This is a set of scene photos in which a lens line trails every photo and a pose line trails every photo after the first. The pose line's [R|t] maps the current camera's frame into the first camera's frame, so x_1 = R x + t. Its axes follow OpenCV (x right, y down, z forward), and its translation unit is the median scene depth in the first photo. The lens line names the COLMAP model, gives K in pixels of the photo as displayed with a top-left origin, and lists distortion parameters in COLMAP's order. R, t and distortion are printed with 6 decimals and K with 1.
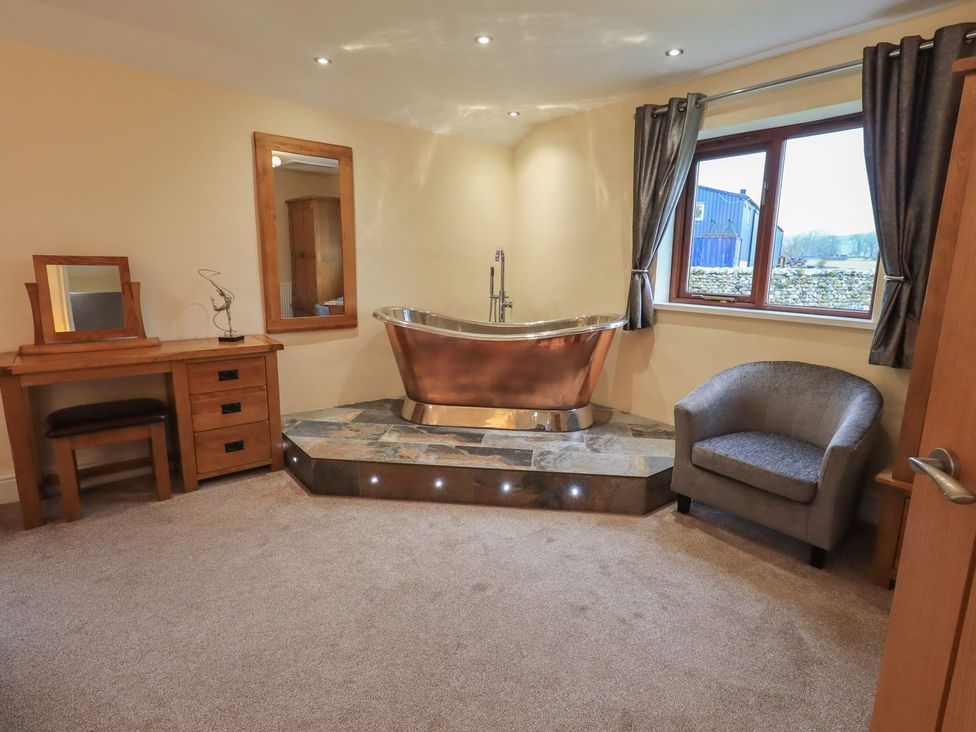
lens RADIAL K [[504.9, 0, 501.0], [0, 504.9, 360.0], [0, 0, 1]] dist [-0.002324, 0.001724]
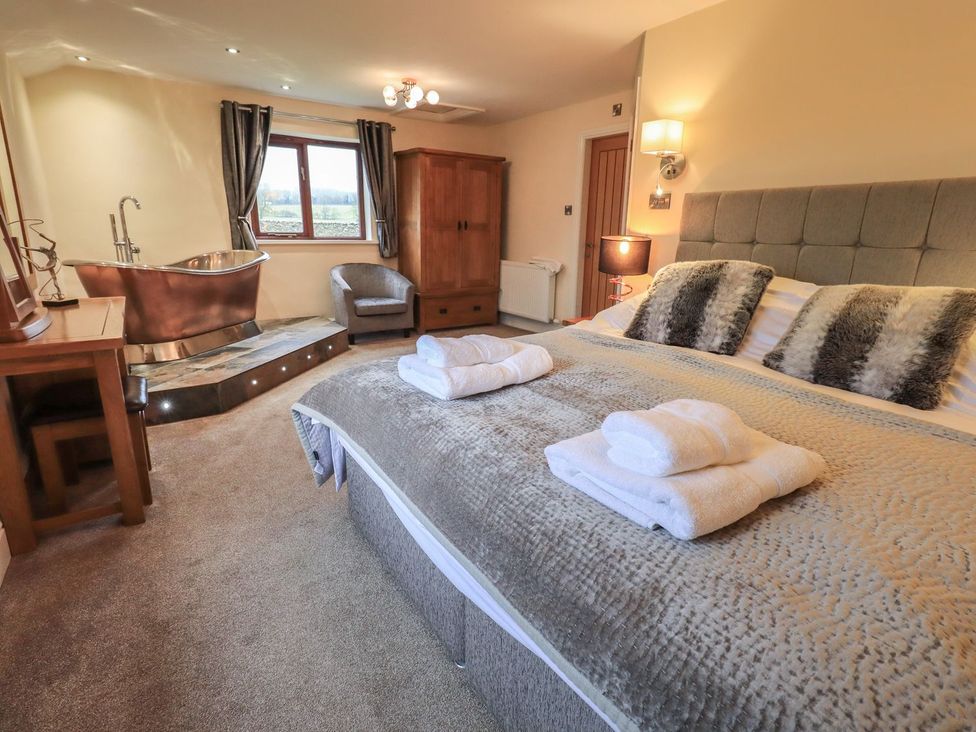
lens RADIAL K [[504.9, 0, 497.0], [0, 504.9, 361.4], [0, 0, 1]] dist [-0.002324, 0.001724]
pose [[0.083695, -0.276608, 0.957331, -1.320511], [0.170784, 0.950469, 0.259695, -0.043854], [-0.981747, 0.141762, 0.126789, 0.189593]]
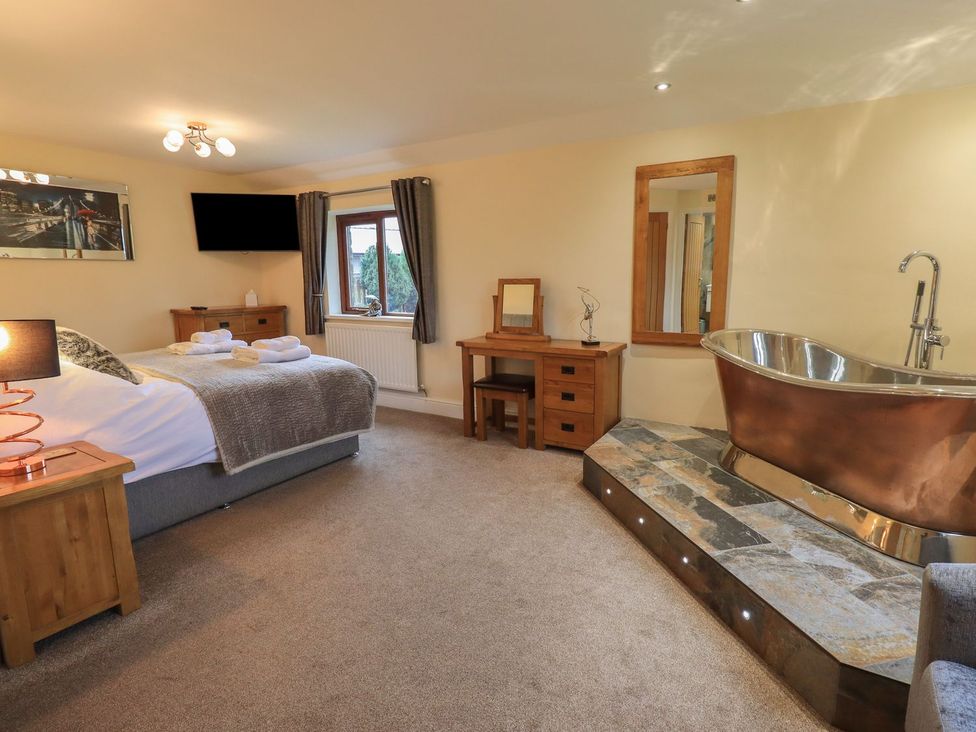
lens RADIAL K [[504.9, 0, 496.6], [0, 504.9, 359.8], [0, 0, 1]] dist [-0.002324, 0.001724]
pose [[0.336632, 0.131257, -0.932443, 0.543372], [-0.159972, 0.983814, 0.080735, -0.065019], [0.927948, 0.121987, 0.352181, 0.363840]]
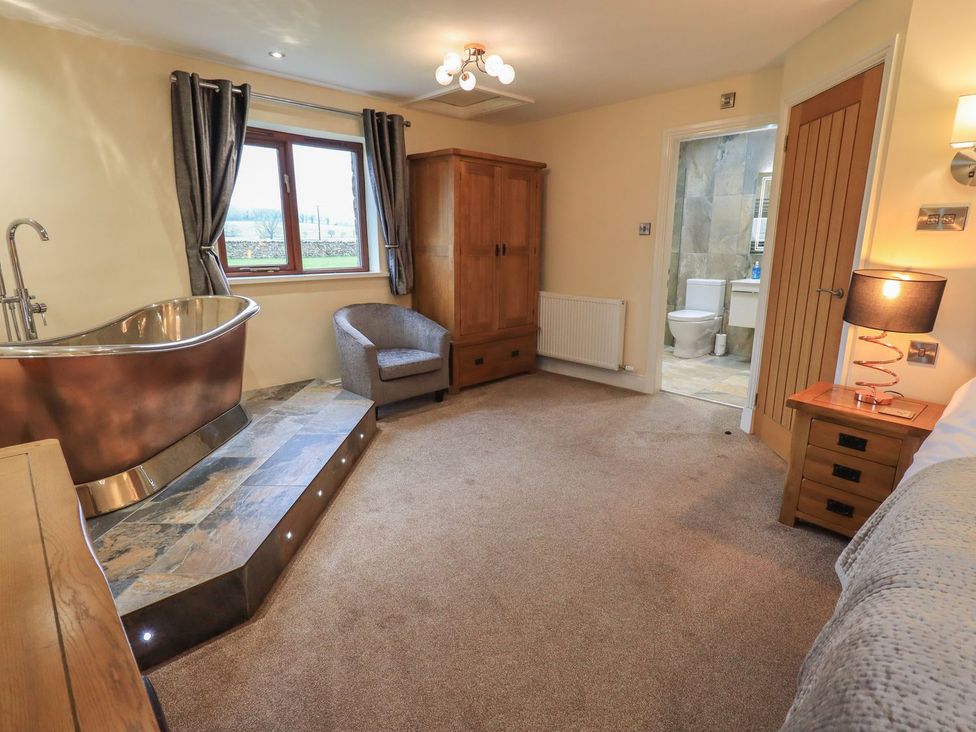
lens RADIAL K [[504.9, 0, 493.4], [0, 504.9, 360.3], [0, 0, 1]] dist [-0.002324, 0.001724]
pose [[-0.078734, -0.251159, 0.964738, -0.866035], [0.183993, 0.947456, 0.261676, -0.142852], [-0.979769, 0.198108, -0.028385, 0.610928]]
